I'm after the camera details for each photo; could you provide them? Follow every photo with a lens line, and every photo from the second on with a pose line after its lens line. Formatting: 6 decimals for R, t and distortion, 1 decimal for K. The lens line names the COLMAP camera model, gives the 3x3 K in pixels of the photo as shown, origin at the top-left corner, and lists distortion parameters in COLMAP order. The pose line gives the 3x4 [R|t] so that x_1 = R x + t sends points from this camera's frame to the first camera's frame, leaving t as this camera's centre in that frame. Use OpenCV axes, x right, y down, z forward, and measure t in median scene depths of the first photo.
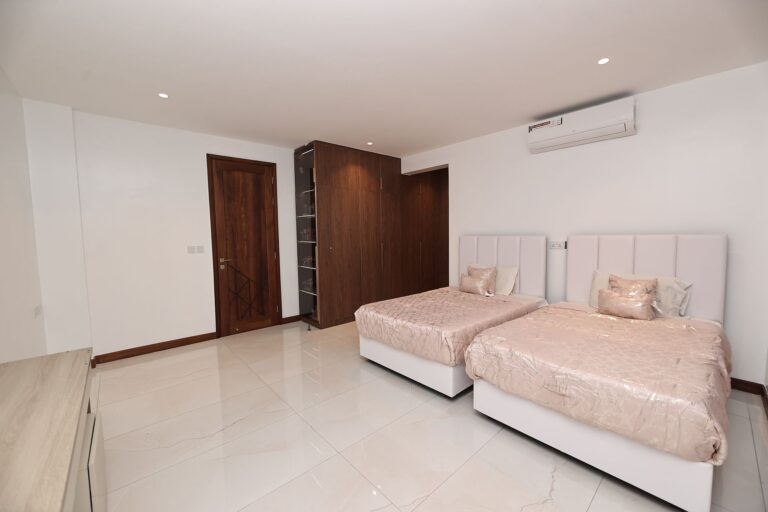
lens RADIAL K [[300.9, 0, 383.4], [0, 300.9, 255.4], [0, 0, 1]] dist [-0.012576, 0.000279]
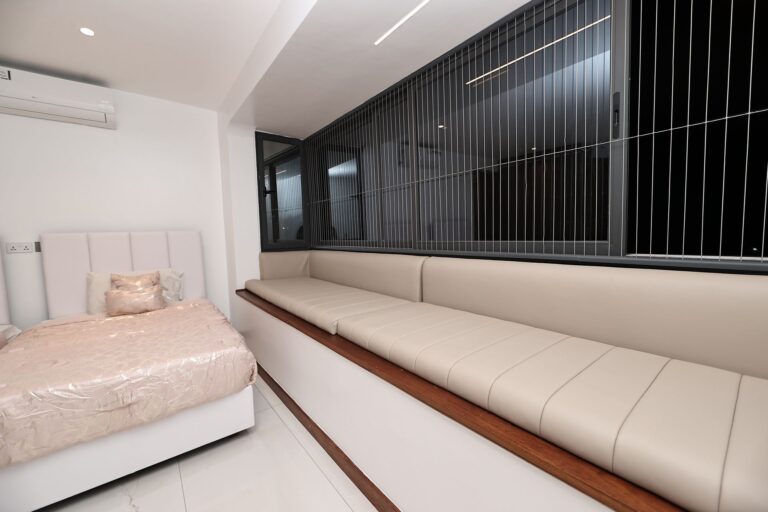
lens RADIAL K [[300.9, 0, 383.1], [0, 300.9, 255.9], [0, 0, 1]] dist [-0.012576, 0.000279]
pose [[0.051957, -0.059371, 0.996883, -0.127245], [0.097378, 0.993775, 0.054111, 0.047746], [-0.993890, 0.094263, 0.057415, 0.132170]]
